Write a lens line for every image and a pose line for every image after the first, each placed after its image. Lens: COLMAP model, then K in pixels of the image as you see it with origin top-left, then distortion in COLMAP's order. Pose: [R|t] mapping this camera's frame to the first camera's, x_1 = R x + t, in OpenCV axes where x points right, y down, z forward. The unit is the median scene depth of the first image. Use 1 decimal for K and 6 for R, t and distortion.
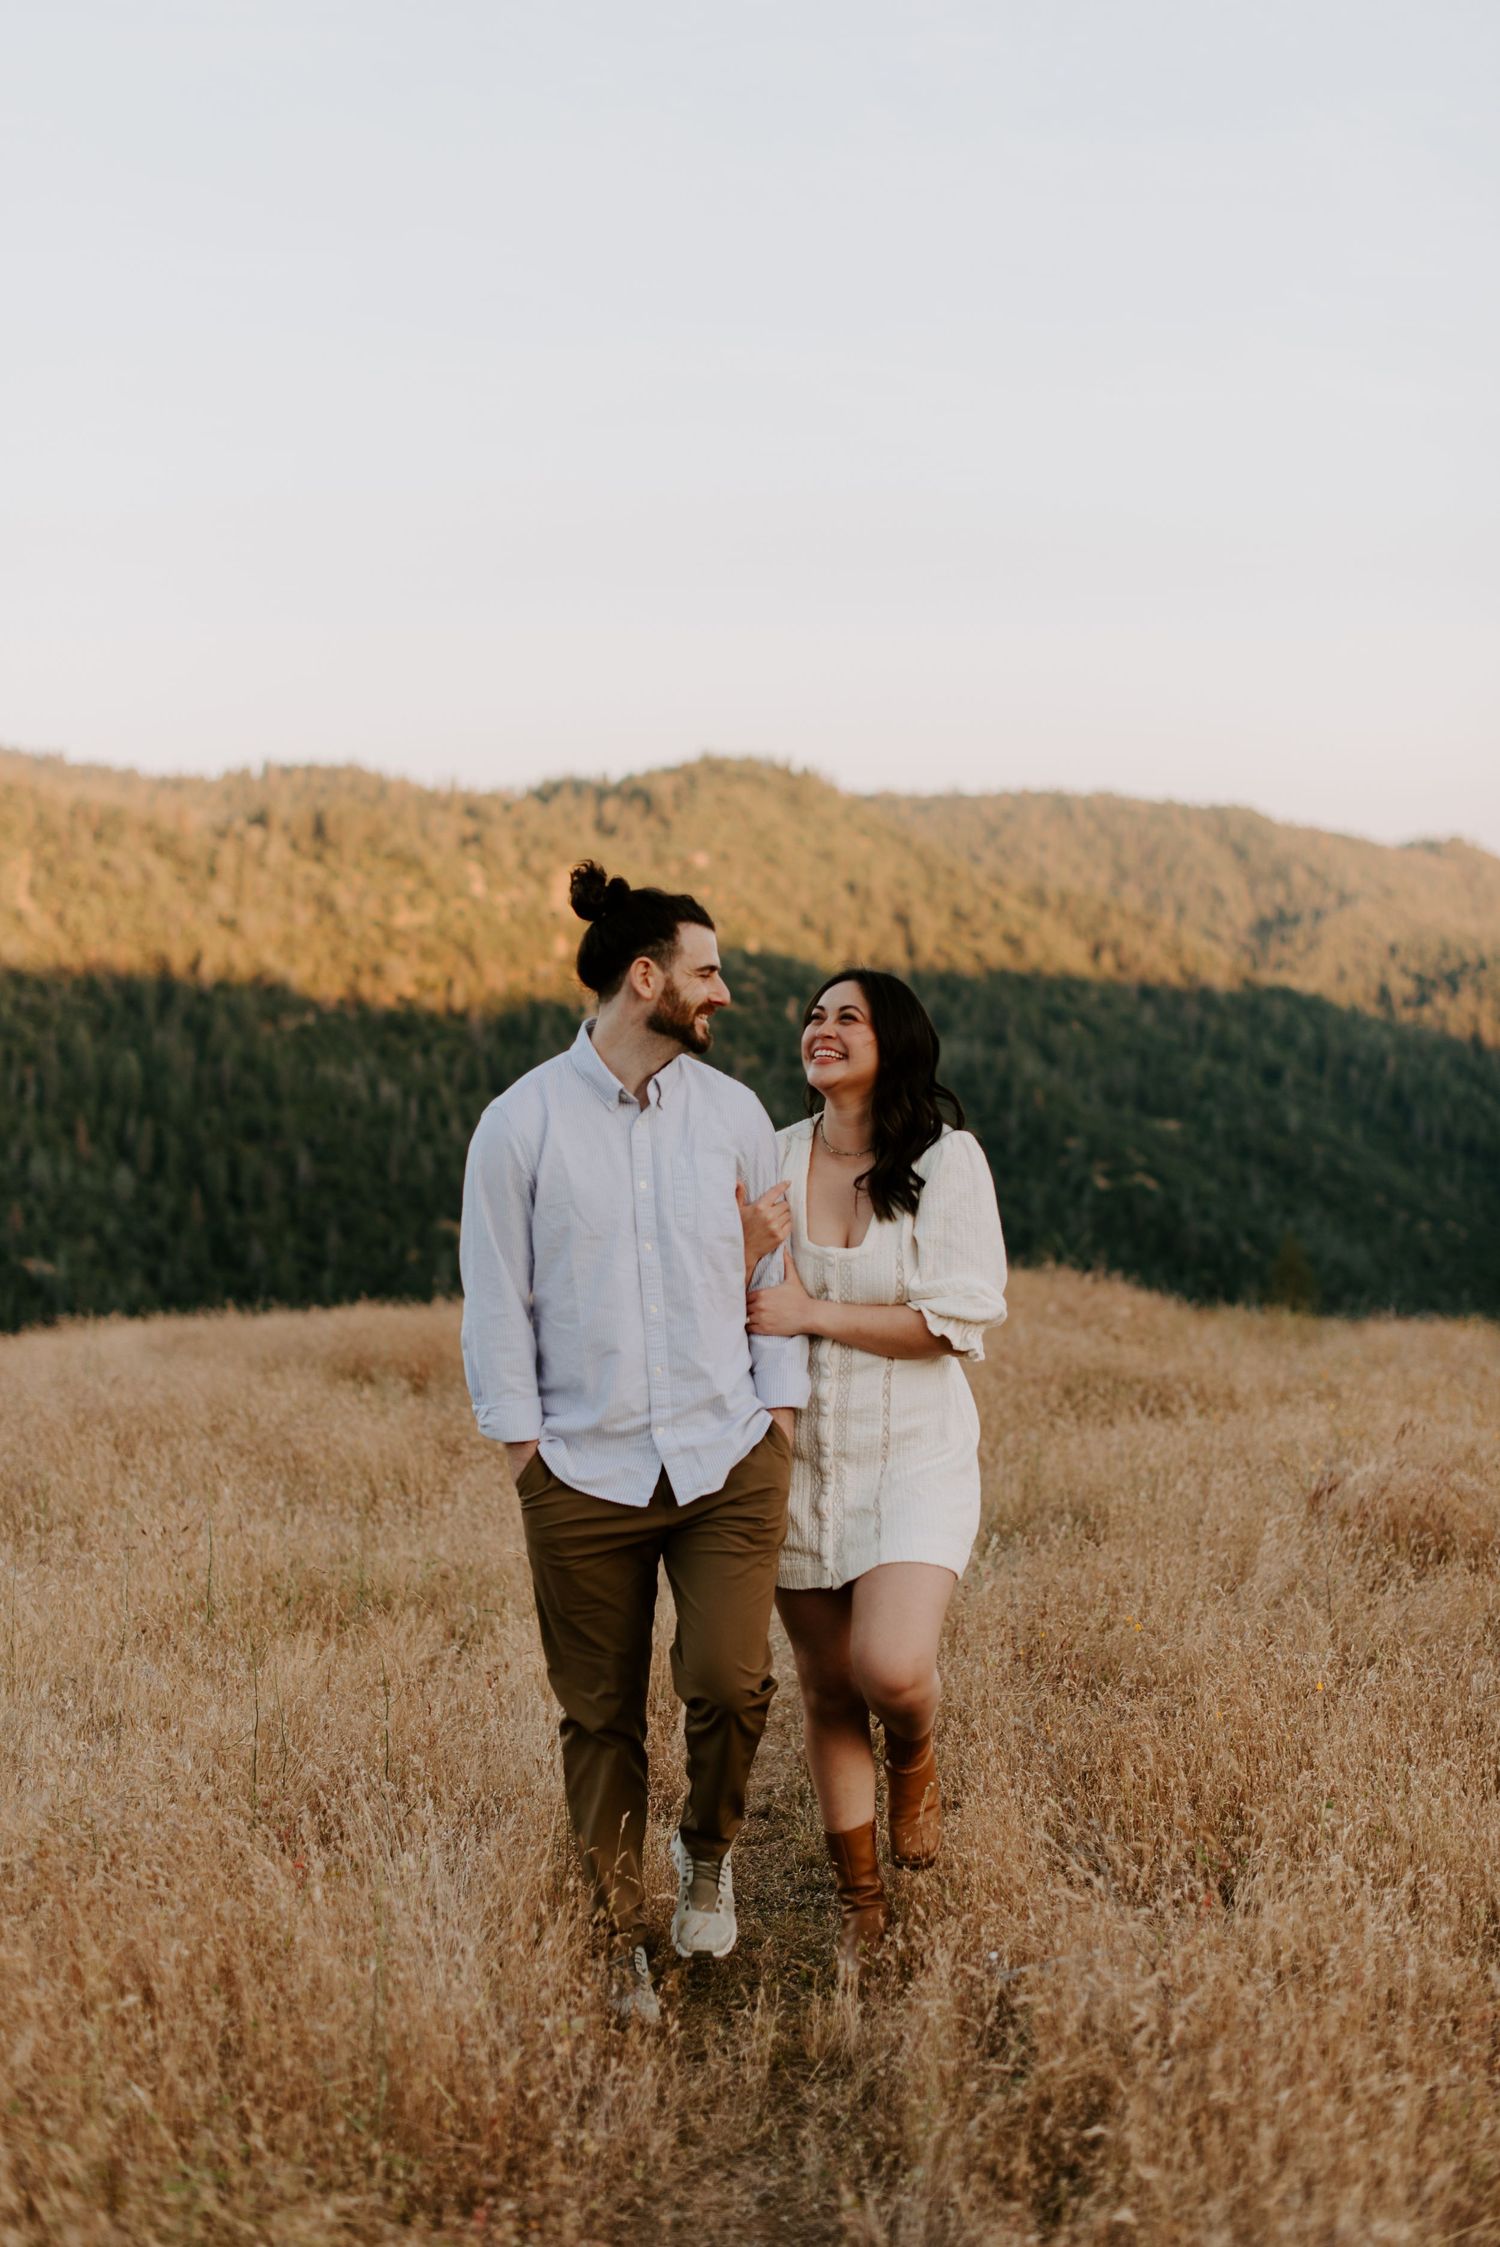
lens RADIAL K [[3125.5, 0, 803.1], [0, 3125.5, 1117.0], [0, 0, 1]] dist [0.007773, 0.033484]
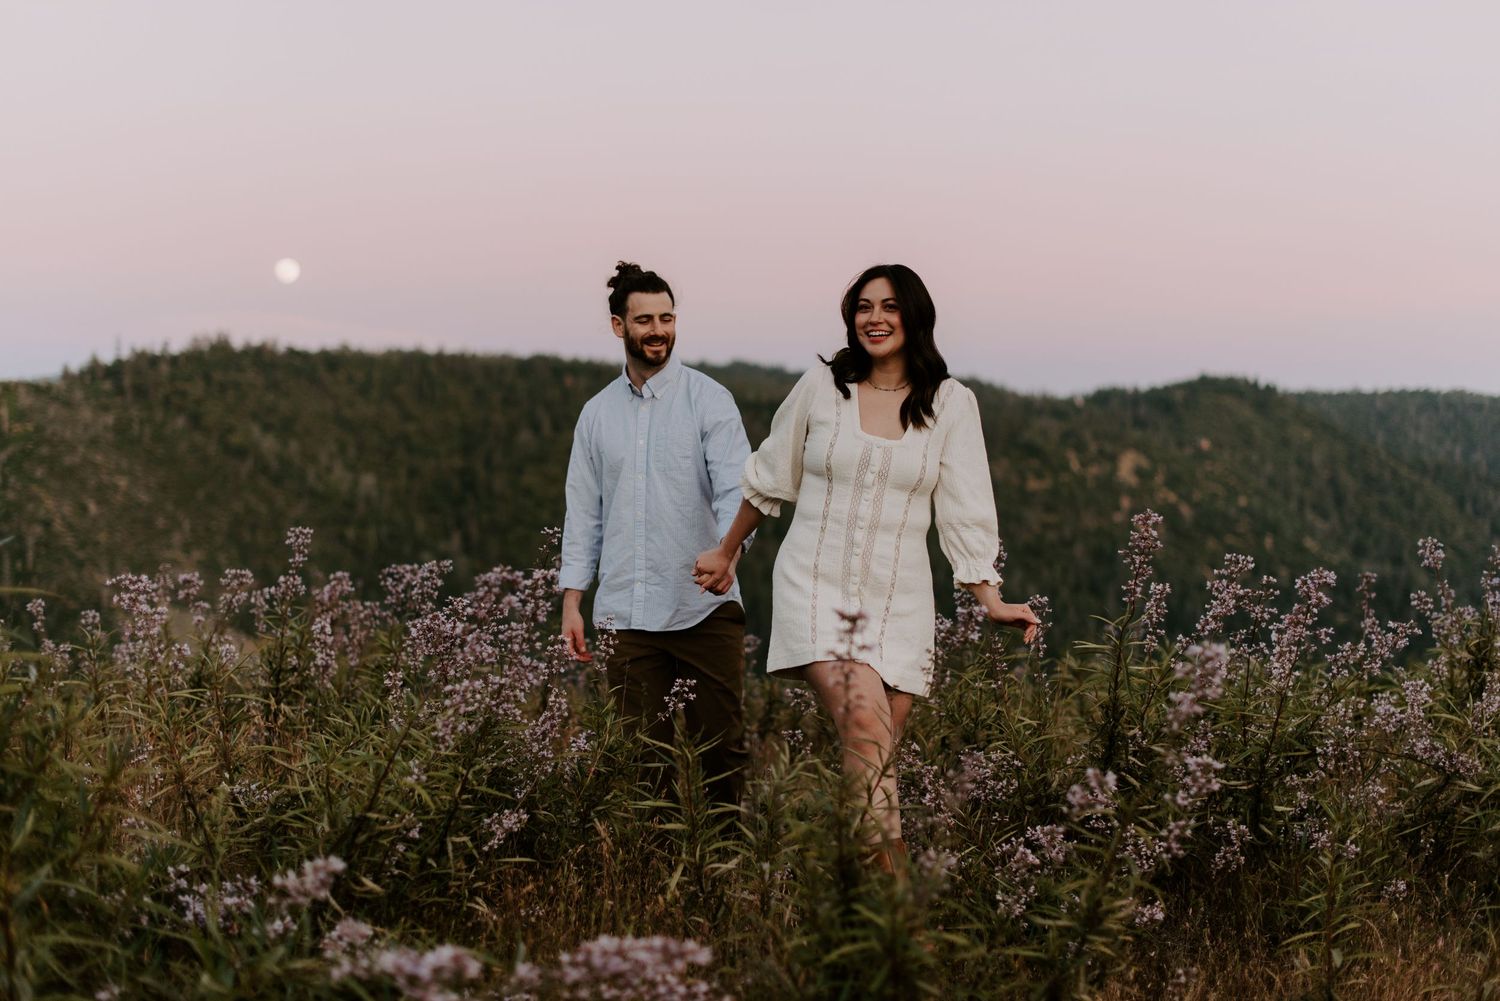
lens RADIAL K [[2120.7, 0, 743.3], [0, 2120.7, 526.2], [0, 0, 1]] dist [-0.001098, 0.116081]
pose [[0.977437, 0.015284, -0.210672, -0.032365], [-0.020136, 0.999579, -0.020907, -0.012088], [0.210264, 0.024677, 0.977333, -0.108106]]
